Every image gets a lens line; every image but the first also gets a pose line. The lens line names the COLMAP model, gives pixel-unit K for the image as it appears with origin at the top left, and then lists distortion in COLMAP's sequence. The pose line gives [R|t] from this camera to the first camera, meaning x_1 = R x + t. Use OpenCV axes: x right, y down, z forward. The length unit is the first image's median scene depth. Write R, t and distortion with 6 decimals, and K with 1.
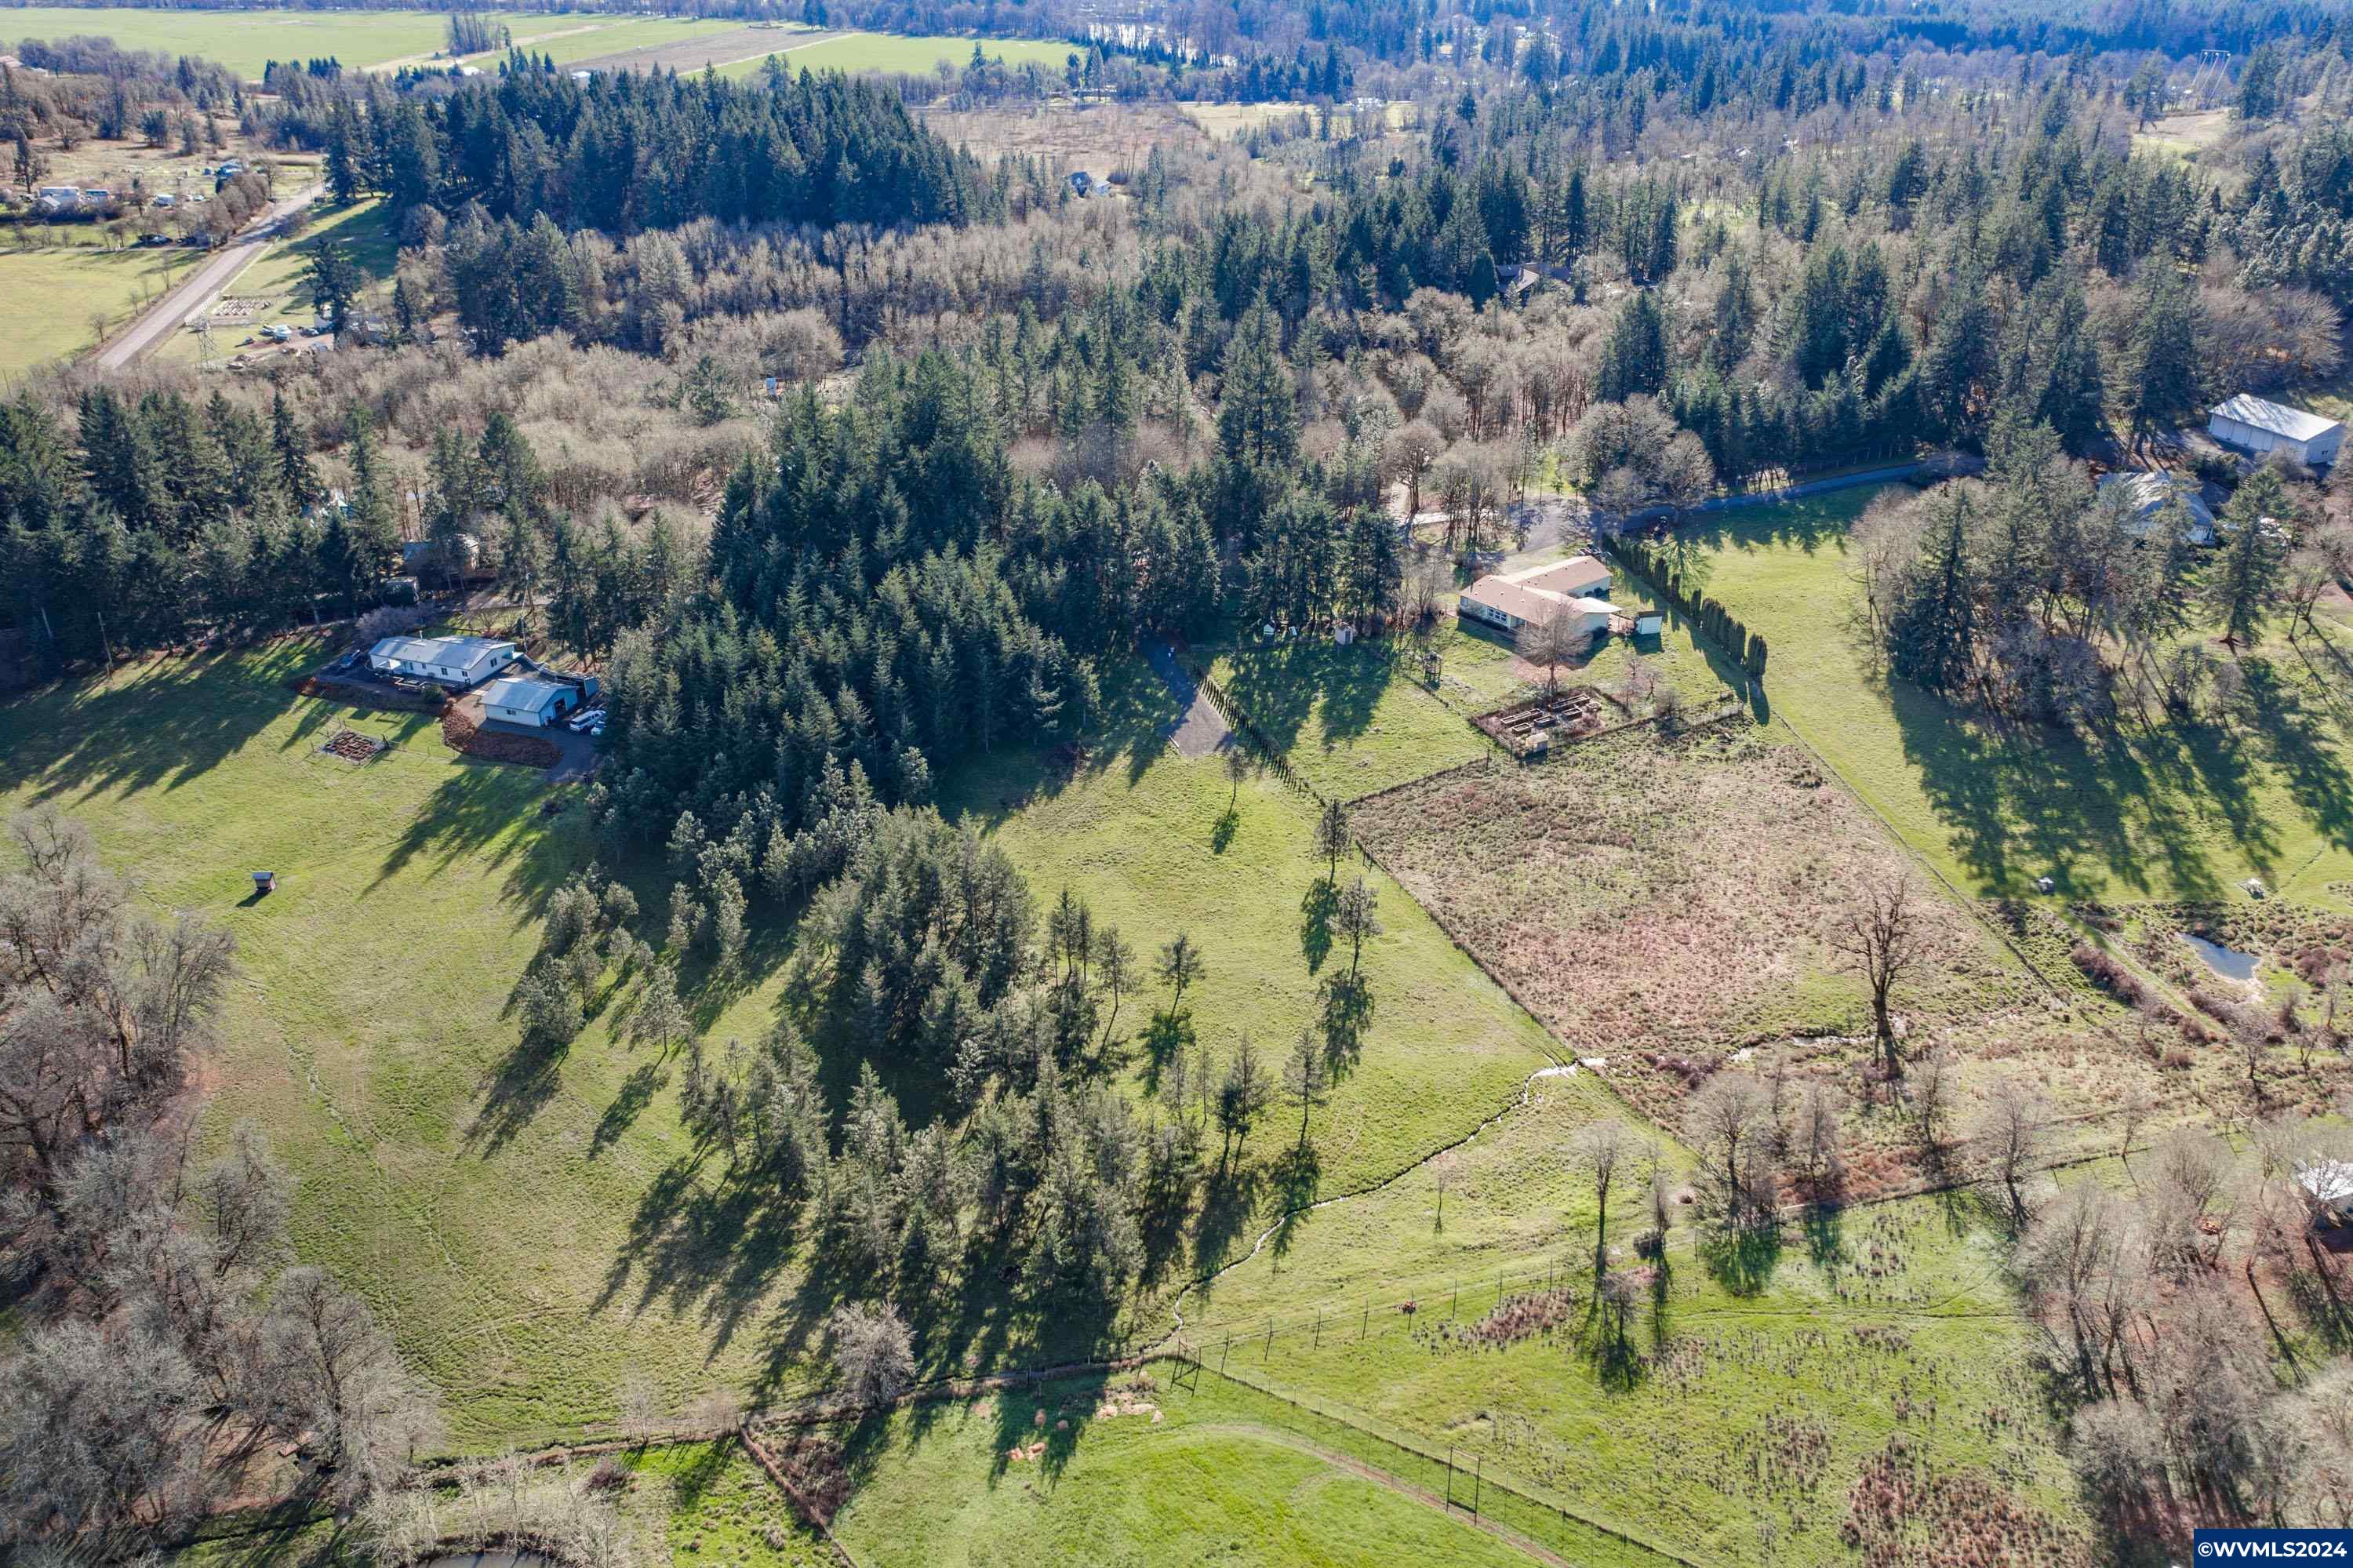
lens RADIAL K [[1857.4, 0, 1176.5], [0, 1857.4, 784.0], [0, 0, 1]] dist [-0.014749, 0.010223]
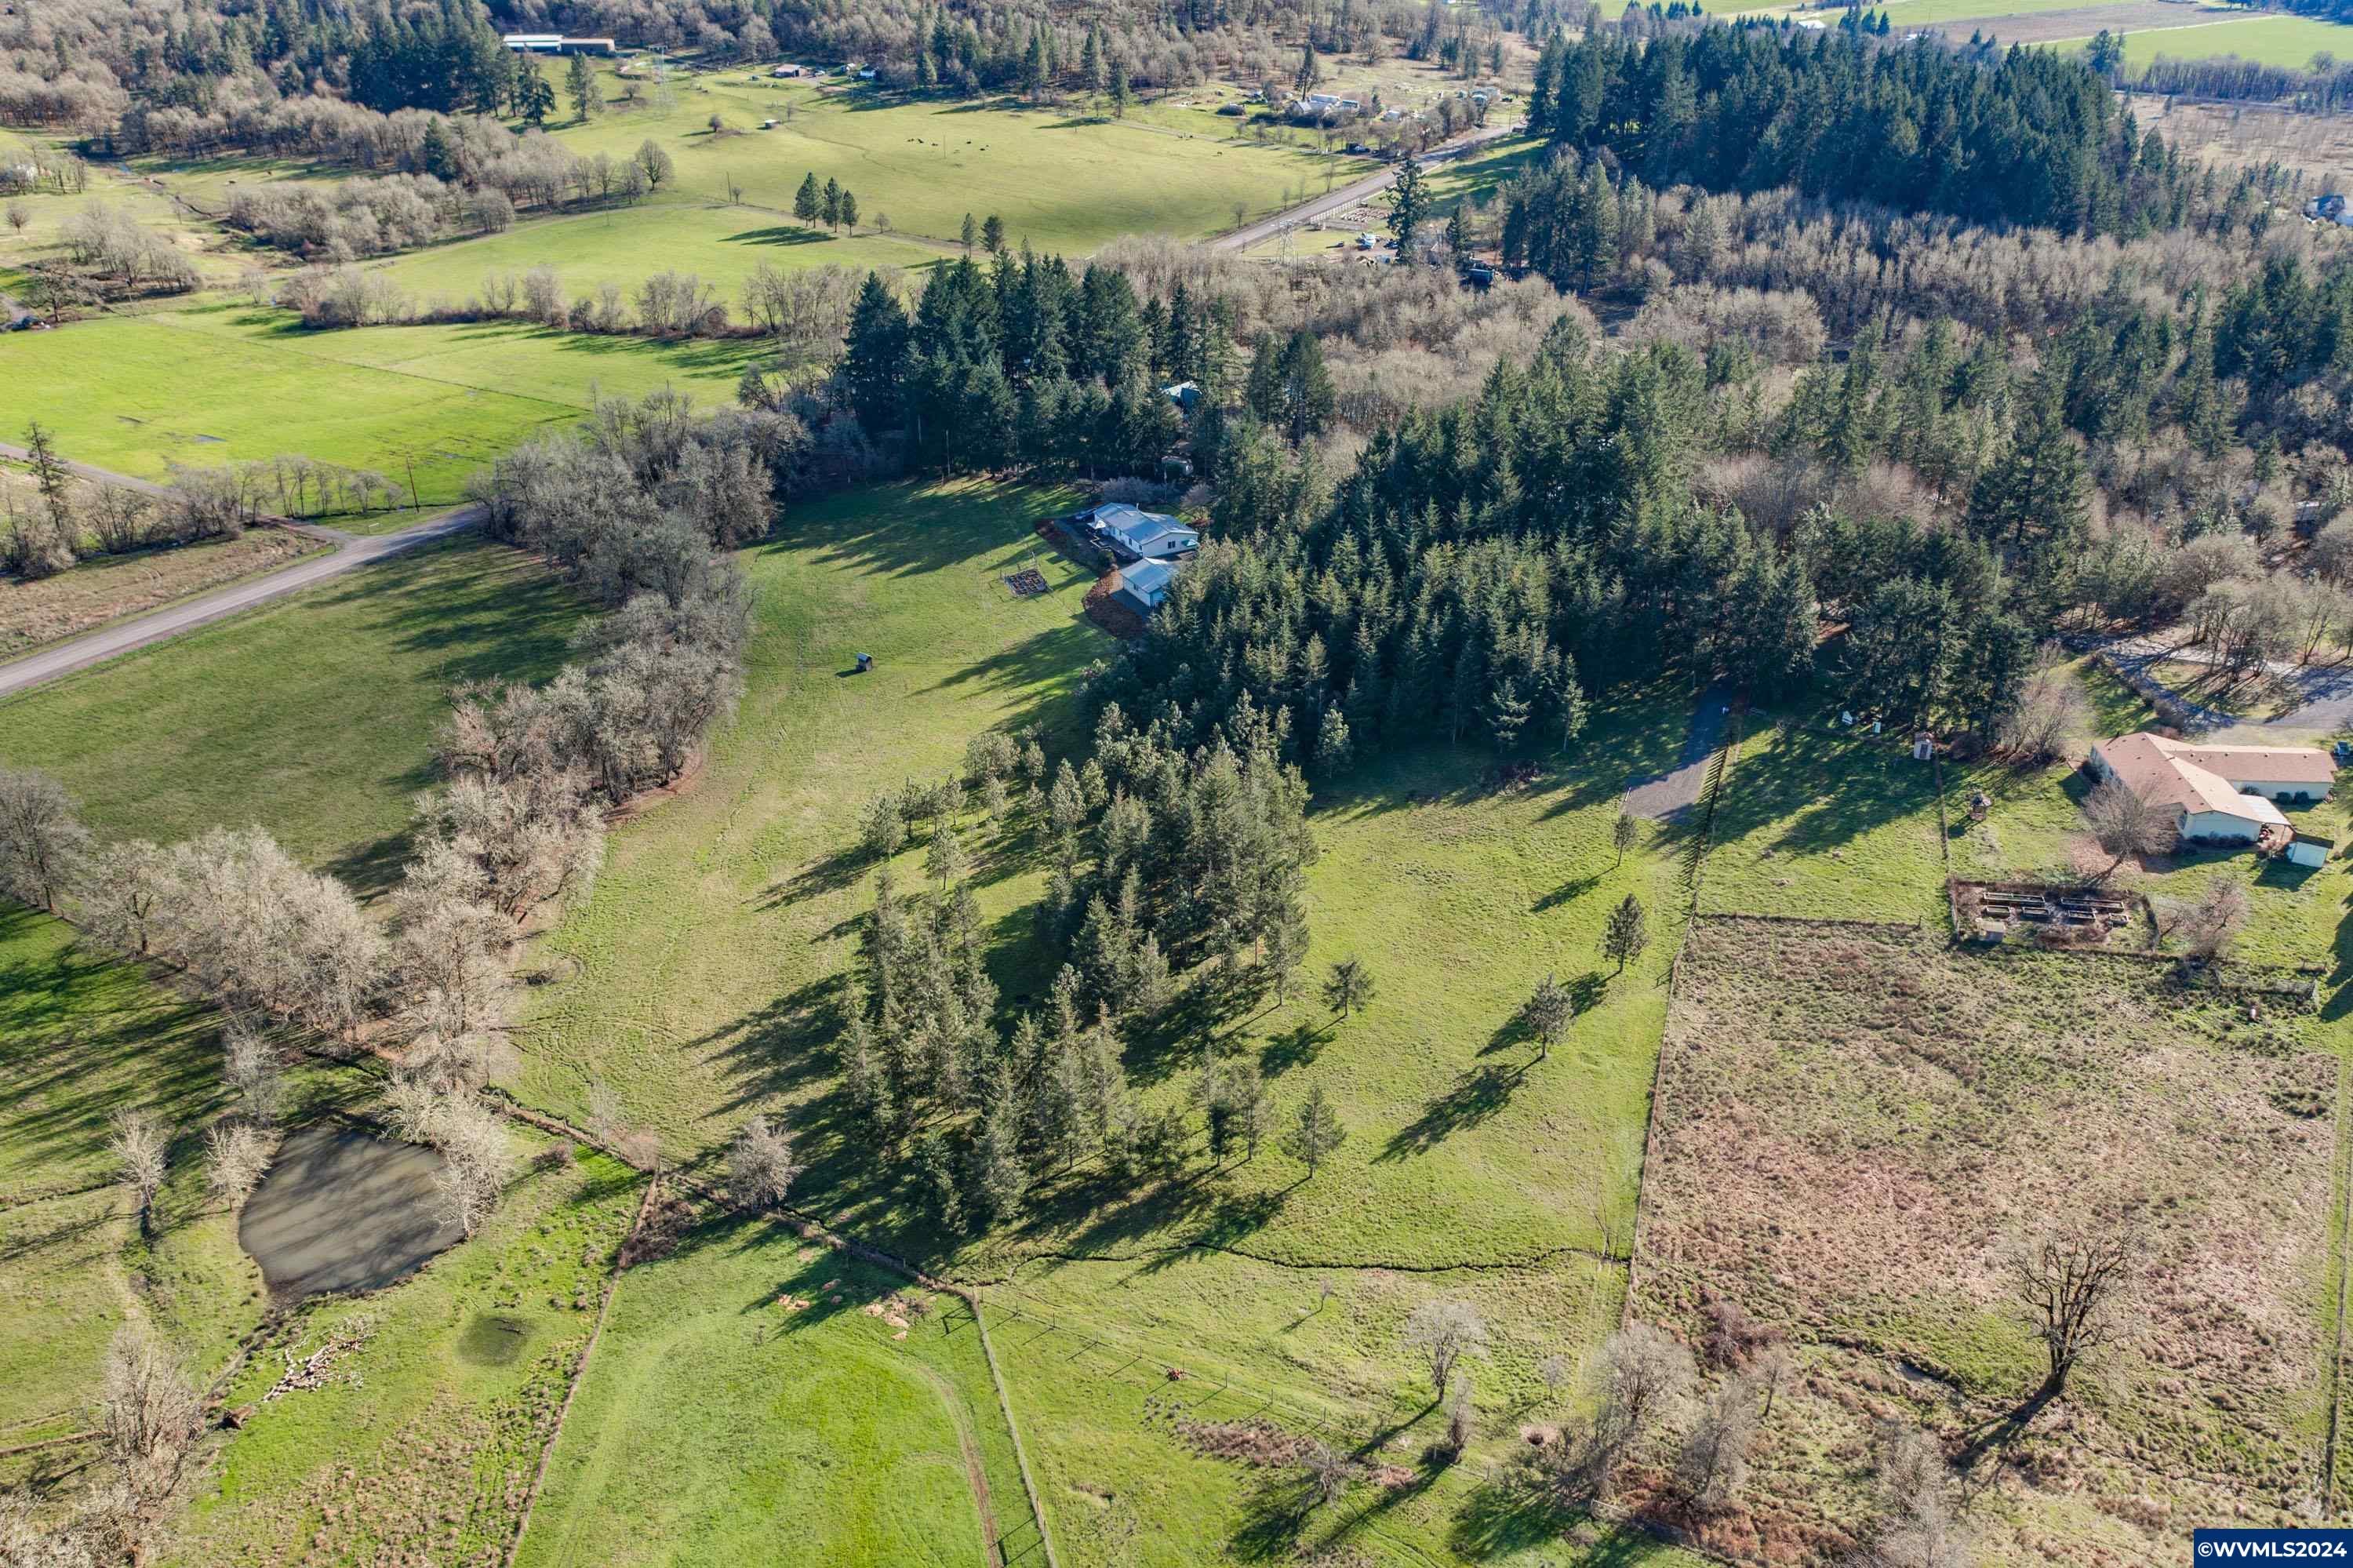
lens RADIAL K [[1857.0, 0, 1179.5], [0, 1857.0, 785.8], [0, 0, 1]] dist [-0.014106, 0.002699]
pose [[0.750717, 0.308844, -0.583985, 0.380978], [-0.295775, 0.947575, 0.120910, -0.075345], [0.590712, 0.081959, 0.802709, 0.144308]]
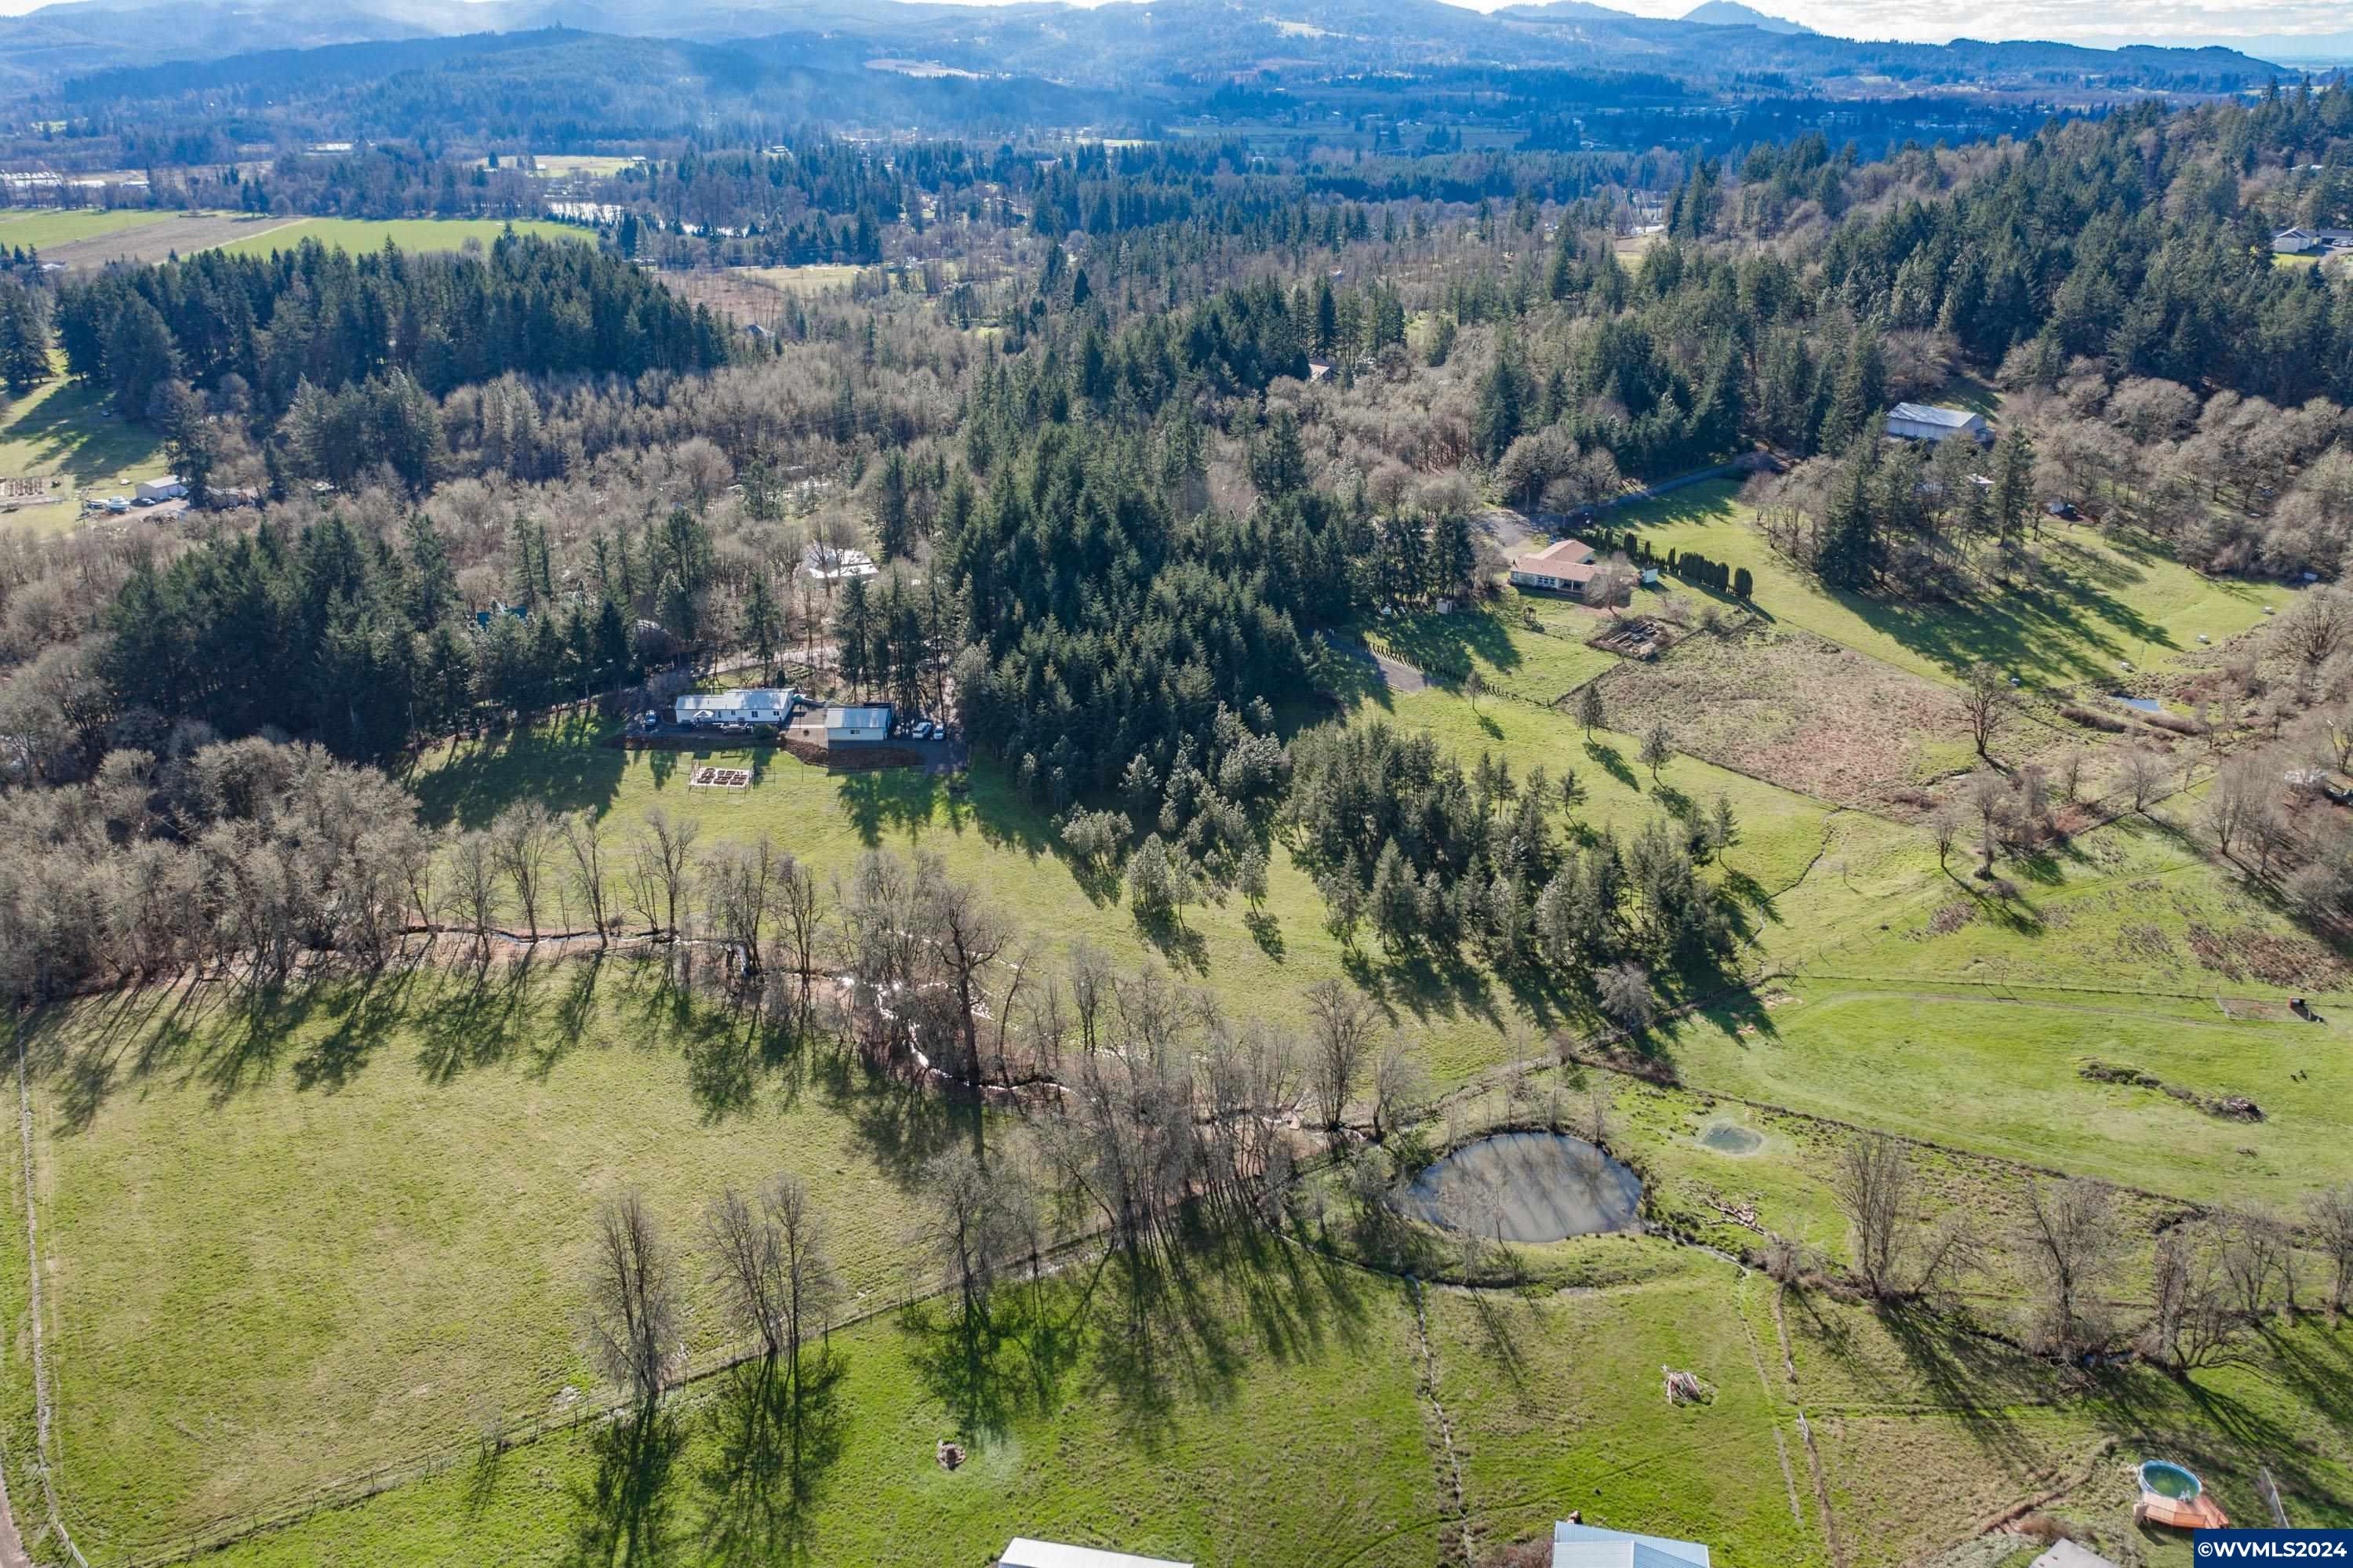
lens RADIAL K [[1862.3, 0, 1178.5], [0, 1862.3, 775.5], [0, 0, 1]] dist [-0.014706, 0.007604]
pose [[0.938684, -0.126462, 0.320748, -0.603581], [0.154481, 0.985962, -0.063358, 0.106078], [-0.308233, 0.109023, 0.945043, -0.208522]]
